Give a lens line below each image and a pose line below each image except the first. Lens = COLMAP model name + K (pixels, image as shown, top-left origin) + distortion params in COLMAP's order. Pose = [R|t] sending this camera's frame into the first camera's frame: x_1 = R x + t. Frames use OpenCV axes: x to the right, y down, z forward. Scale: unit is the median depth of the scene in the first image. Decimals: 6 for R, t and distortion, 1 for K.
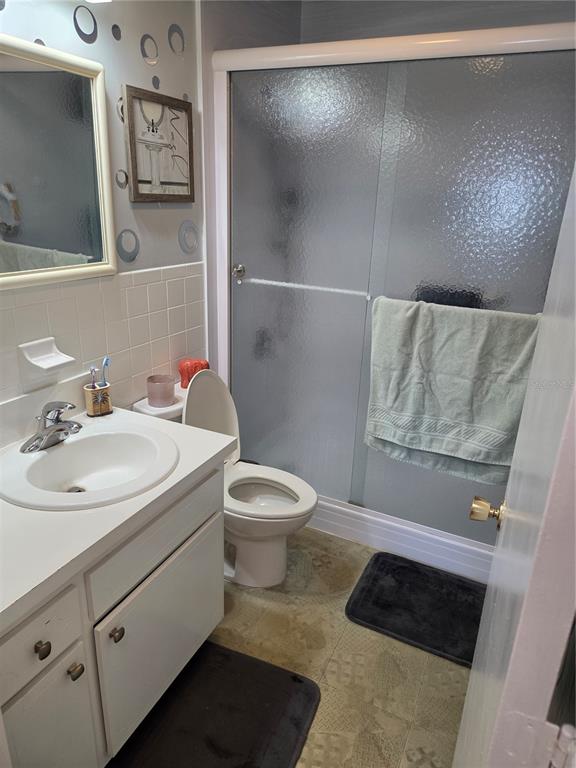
lens RADIAL K [[517.9, 0, 293.4], [0, 517.9, 381.9], [0, 0, 1]] dist [0.066978, -0.050244]
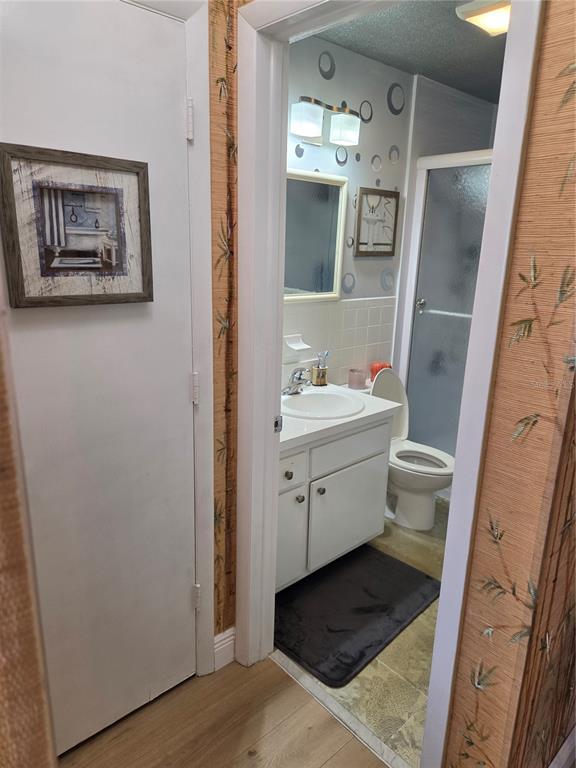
lens RADIAL K [[517.9, 0, 293.0], [0, 517.9, 388.1], [0, 0, 1]] dist [0.066978, -0.050244]
pose [[0.928173, 0.088504, -0.361471, 0.122956], [-0.118935, 0.990916, -0.062776, 0.169853], [0.352631, 0.101259, 0.930268, -0.480981]]
